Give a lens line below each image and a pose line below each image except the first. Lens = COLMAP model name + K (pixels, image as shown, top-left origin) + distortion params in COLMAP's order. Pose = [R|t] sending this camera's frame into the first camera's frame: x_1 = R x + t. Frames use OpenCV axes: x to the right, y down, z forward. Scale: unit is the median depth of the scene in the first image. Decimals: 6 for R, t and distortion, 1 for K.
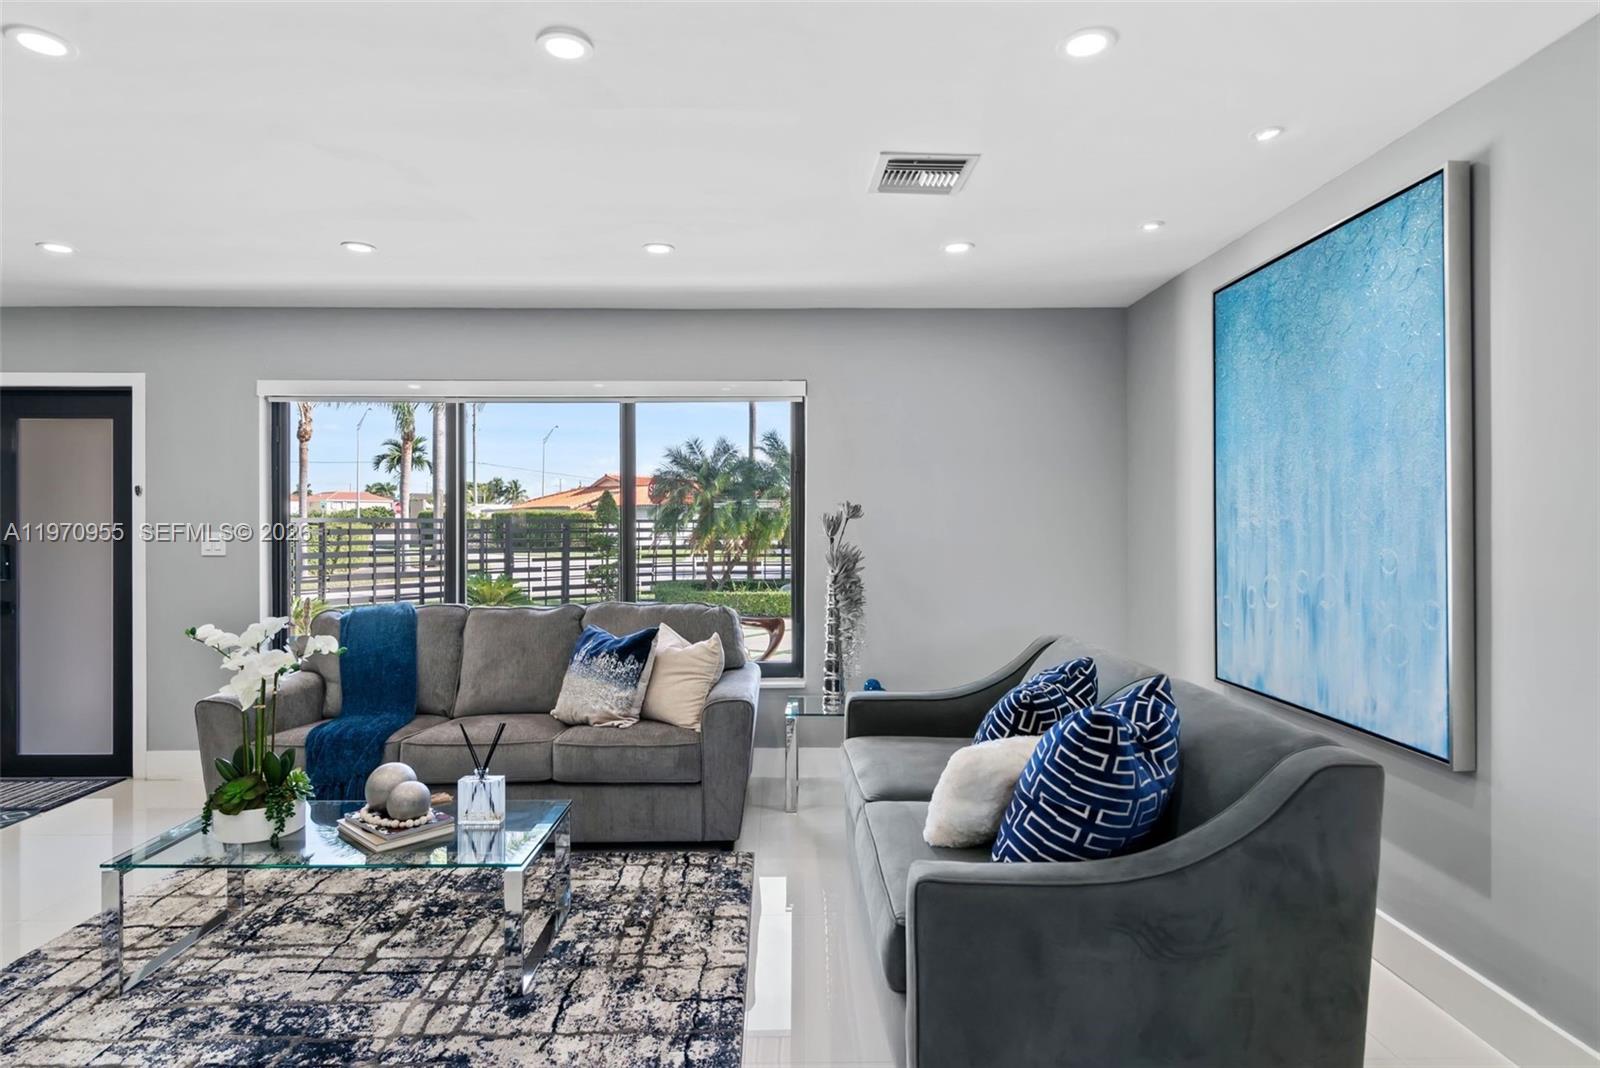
lens RADIAL K [[887.3, 0, 793.0], [0, 887.3, 512.3], [0, 0, 1]] dist [0.000981, -0.000700]
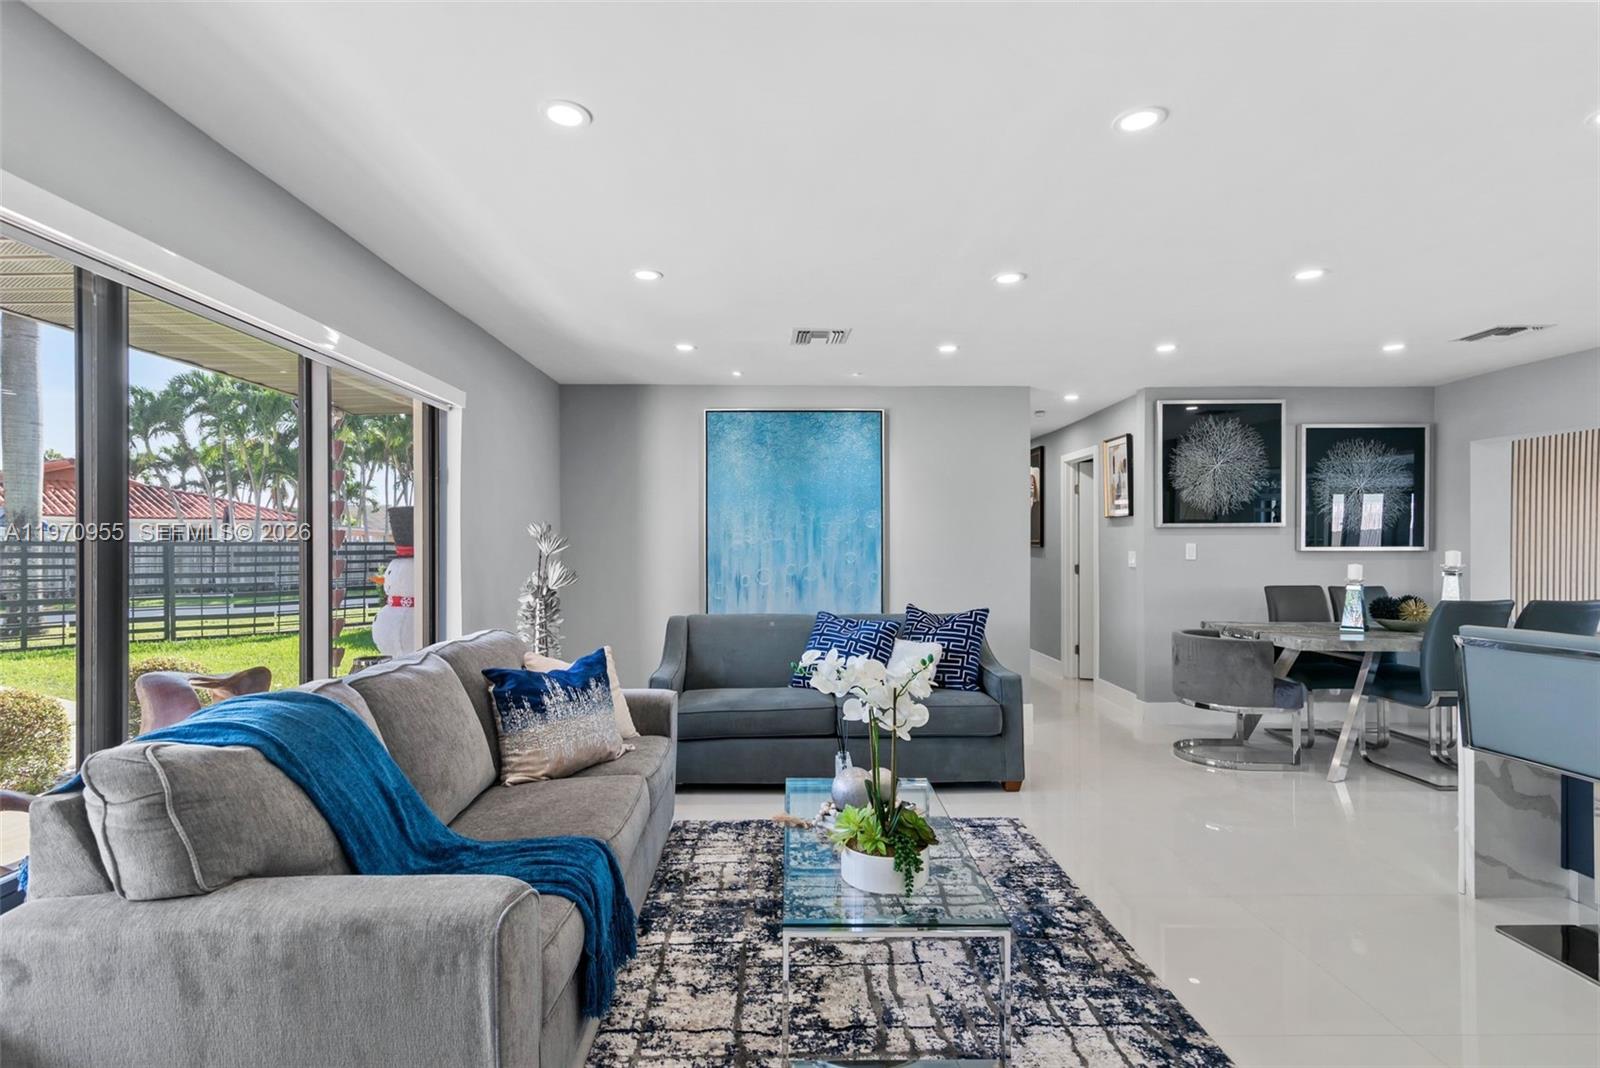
lens RADIAL K [[781.2, 0, 800.0], [0, 781.2, 534.0], [0, 0, 1]] dist [0.012051, 0.000249]
pose [[-0.017914, 0.013078, 0.999754, -1.341216], [-0.007984, 0.999881, -0.013223, 0.018611], [-0.999808, -0.008219, -0.017808, 1.053599]]
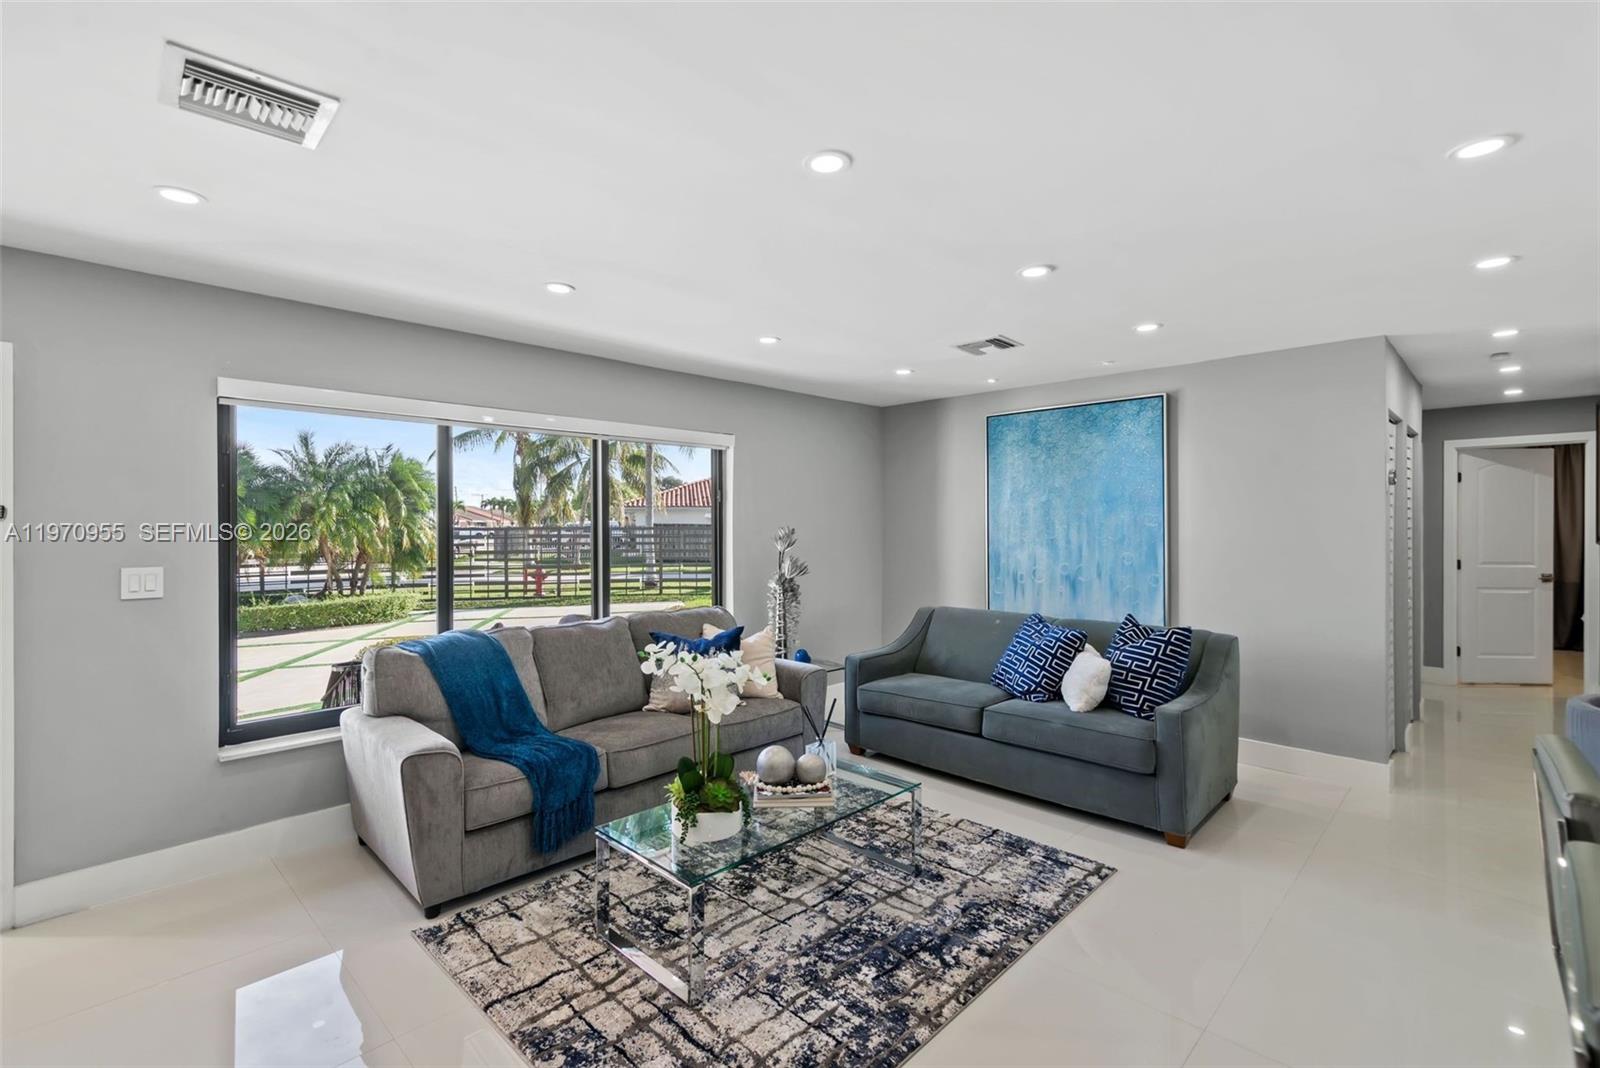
lens RADIAL K [[737.1, 0, 799.0], [0, 737.1, 514.6], [0, 0, 1]] dist [0.012043, 0.000015]
pose [[0.700493, 0.007456, 0.713620, -1.142514], [-0.007753, 0.999966, -0.002837, -0.039862], [-0.713617, -0.003545, 0.700527, 0.242508]]
